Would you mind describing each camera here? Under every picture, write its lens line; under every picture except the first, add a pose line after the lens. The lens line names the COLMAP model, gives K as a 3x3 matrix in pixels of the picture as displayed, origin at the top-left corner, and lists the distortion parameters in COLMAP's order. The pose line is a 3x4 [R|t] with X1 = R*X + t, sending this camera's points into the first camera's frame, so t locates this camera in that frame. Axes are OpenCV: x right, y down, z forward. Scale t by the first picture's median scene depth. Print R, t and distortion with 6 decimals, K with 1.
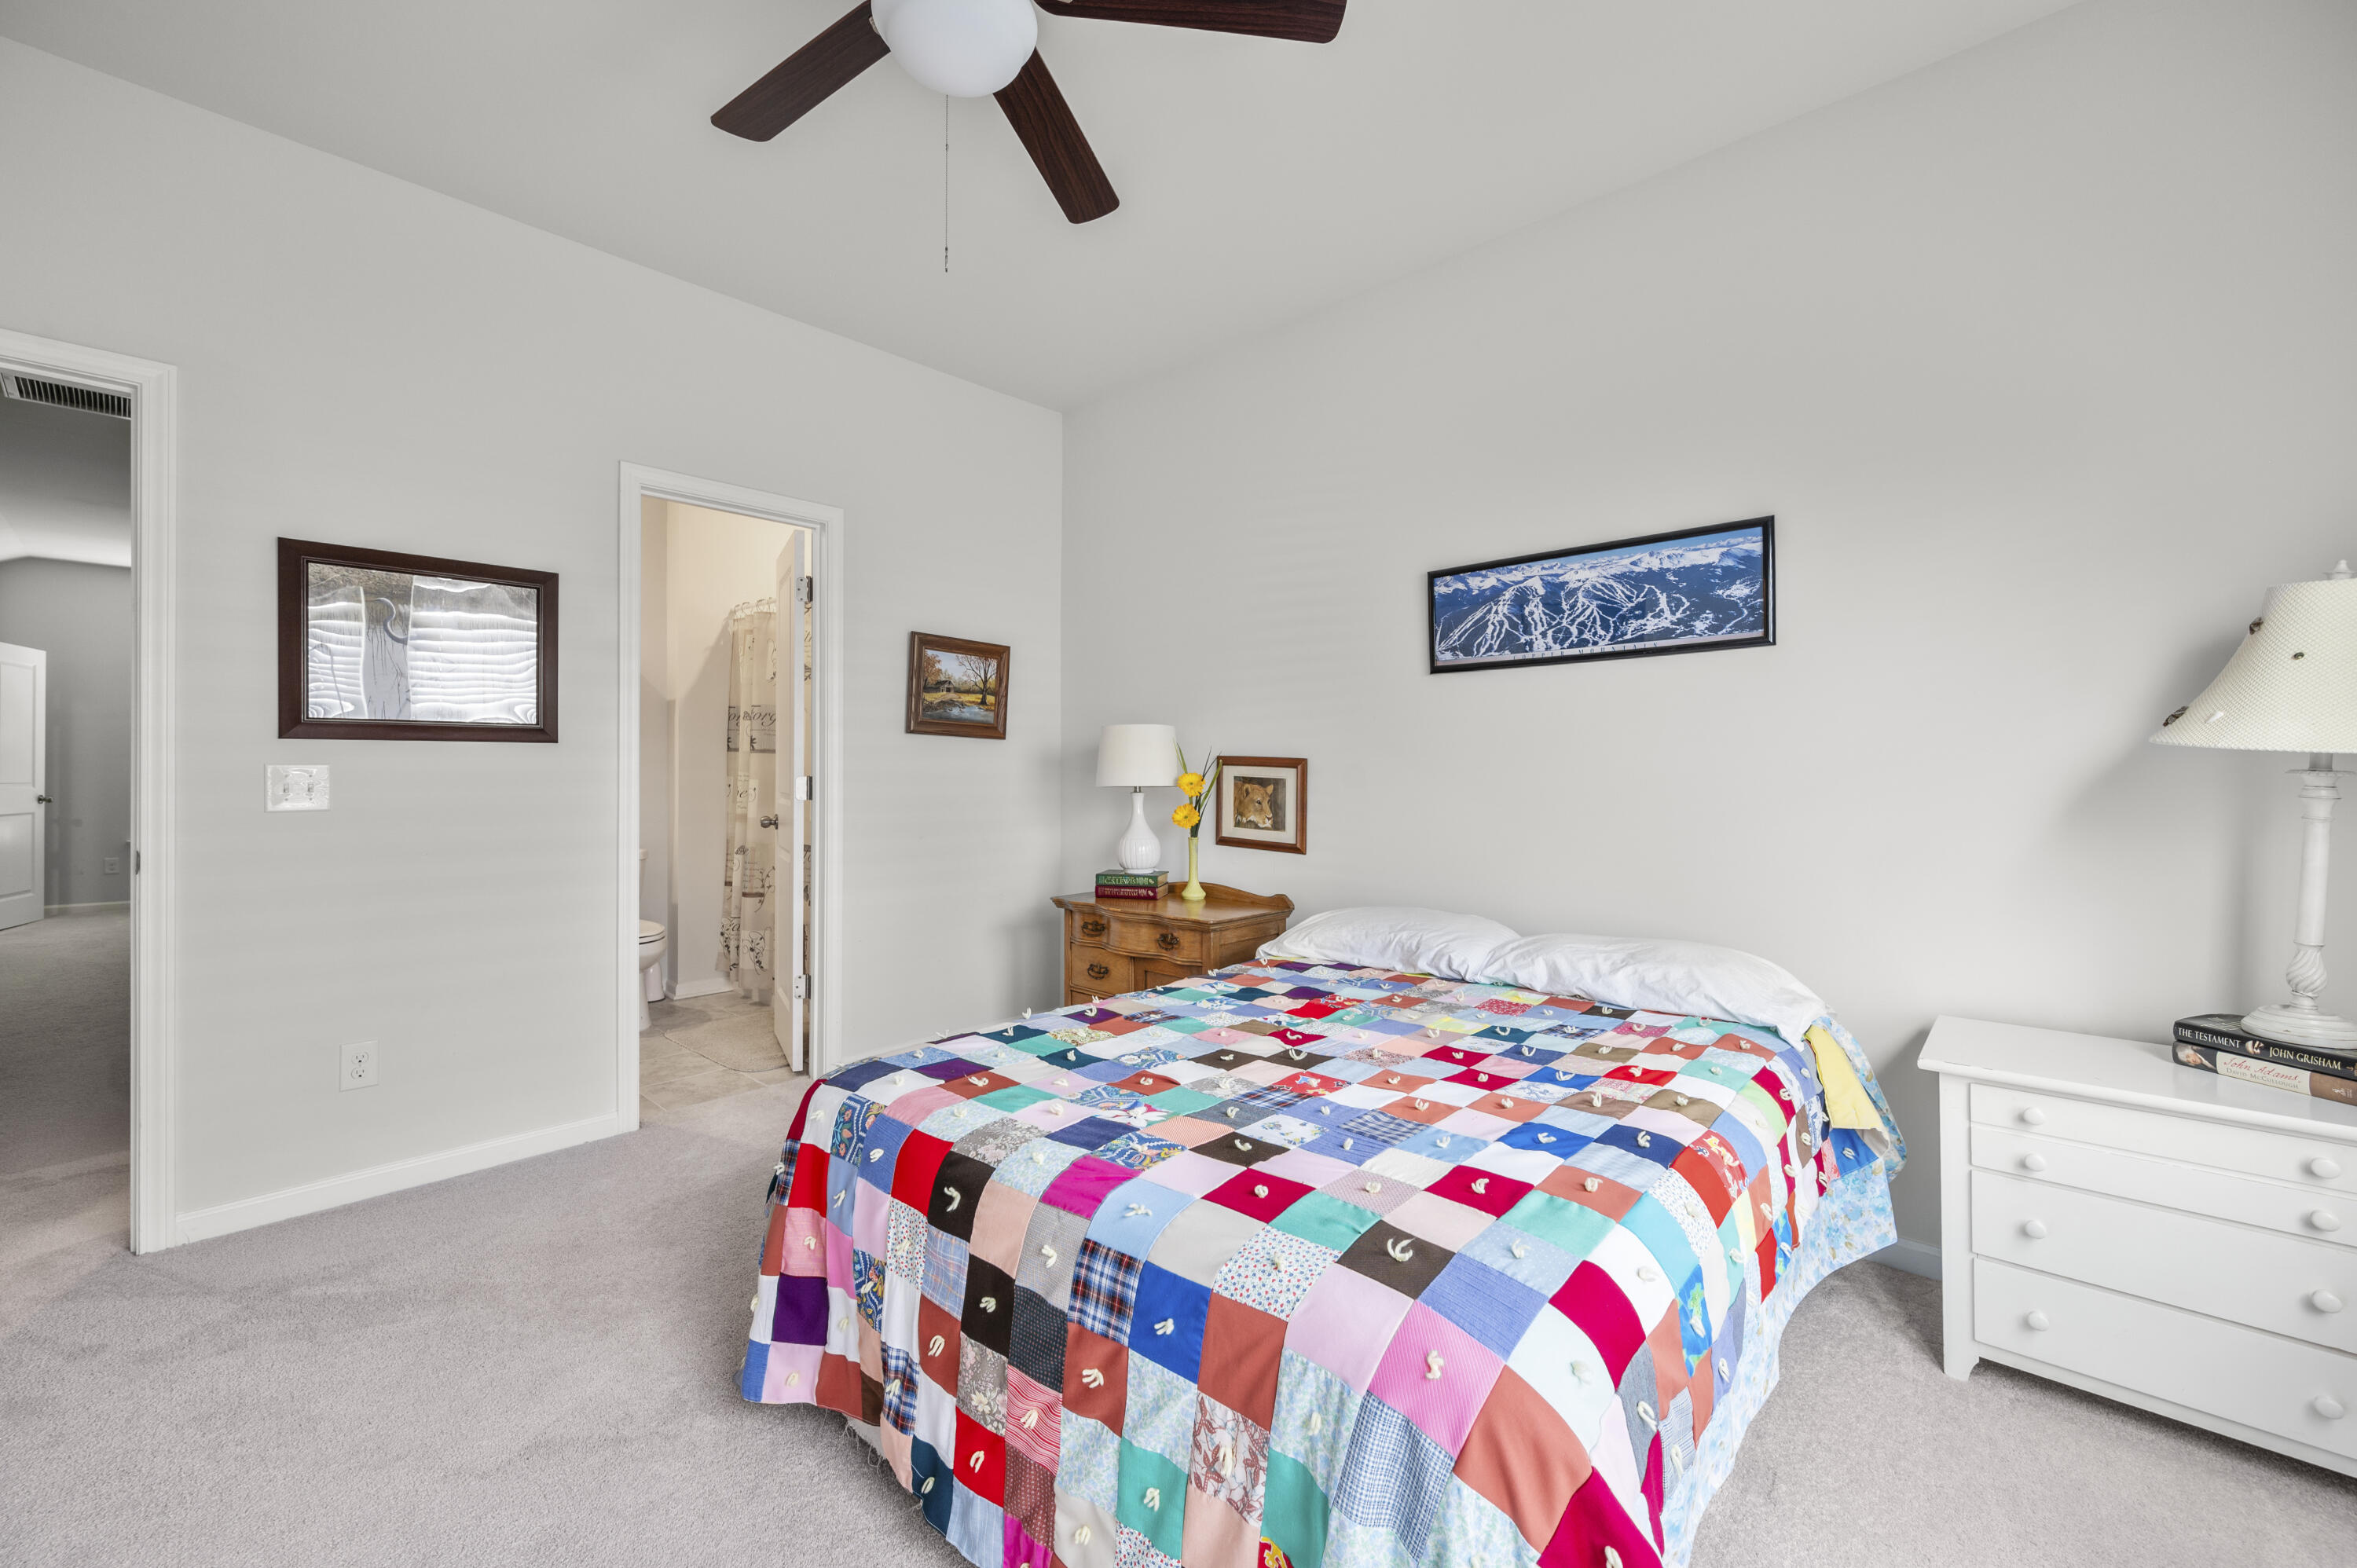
lens RADIAL K [[935.6, 0, 1184.3], [0, 935.6, 779.7], [0, 0, 1]] dist [-0.001772, -0.000526]
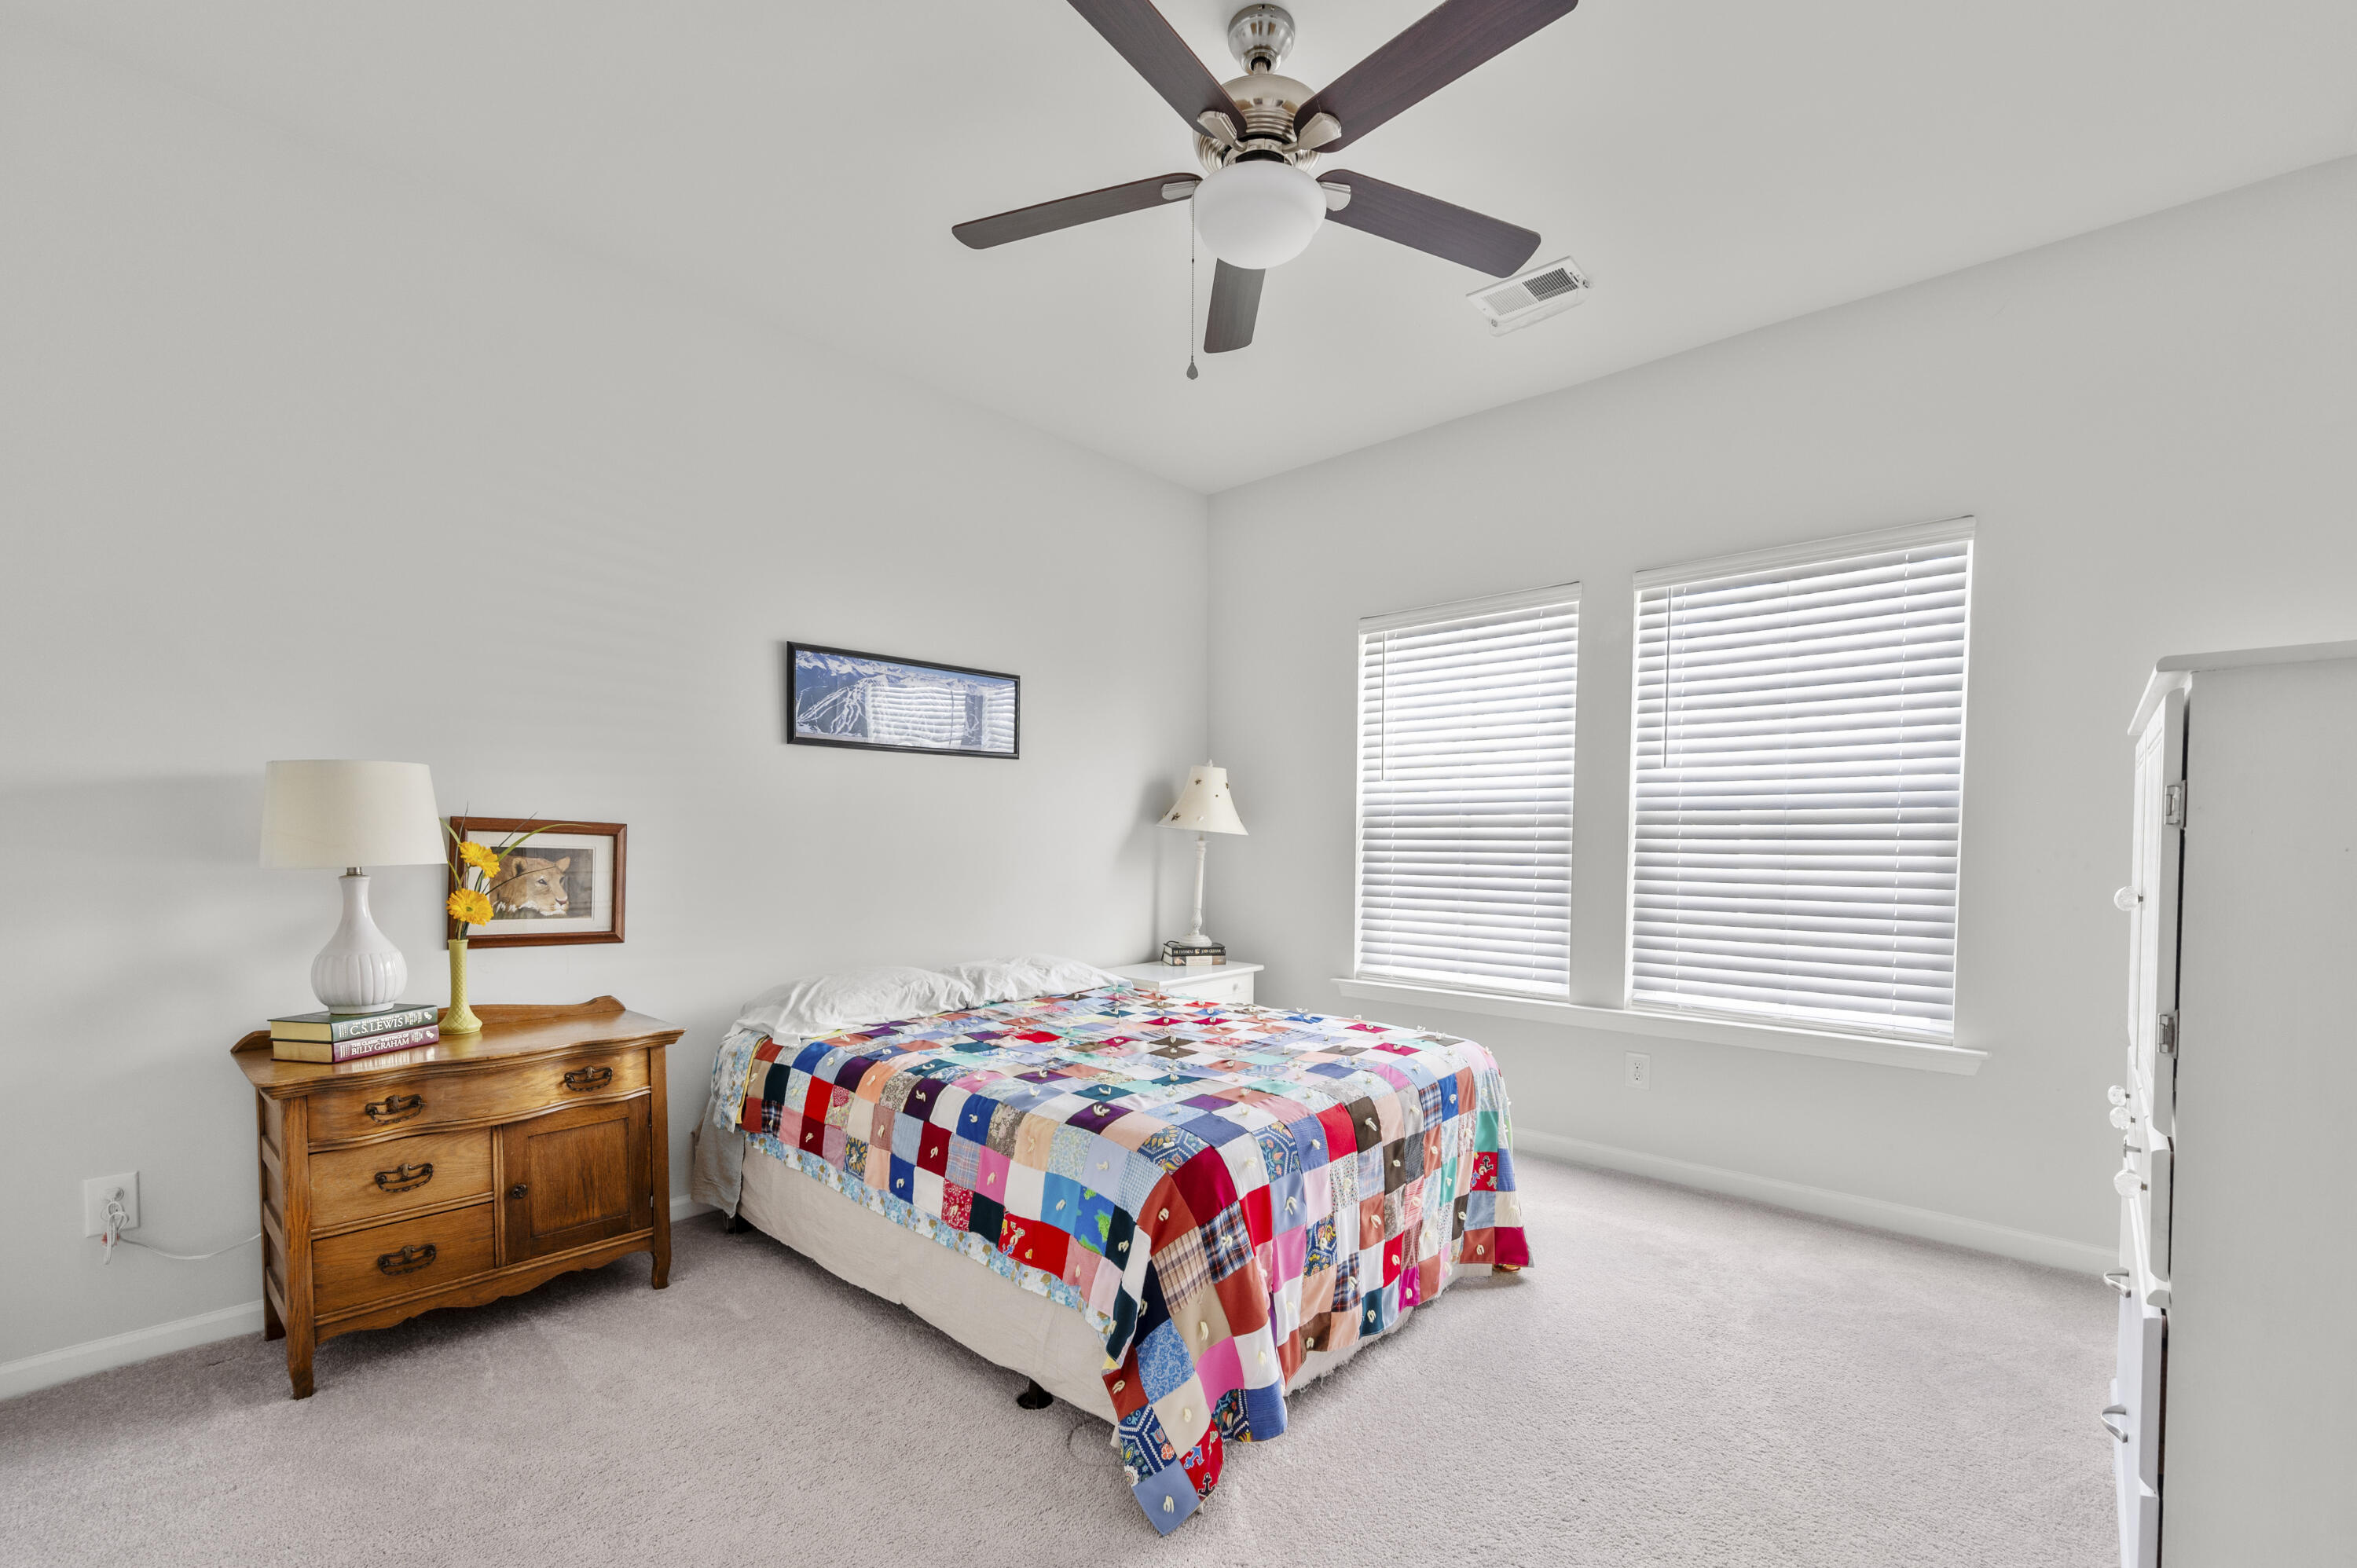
lens RADIAL K [[981.2, 0, 1190.9], [0, 981.2, 882.8], [0, 0, 1]] dist [0.000122, 0.000151]
pose [[-0.015259, -0.045755, 0.998836, -0.817686], [0.005194, 0.998935, 0.045839, -0.009022], [-0.999870, 0.005887, -0.015005, 0.588774]]
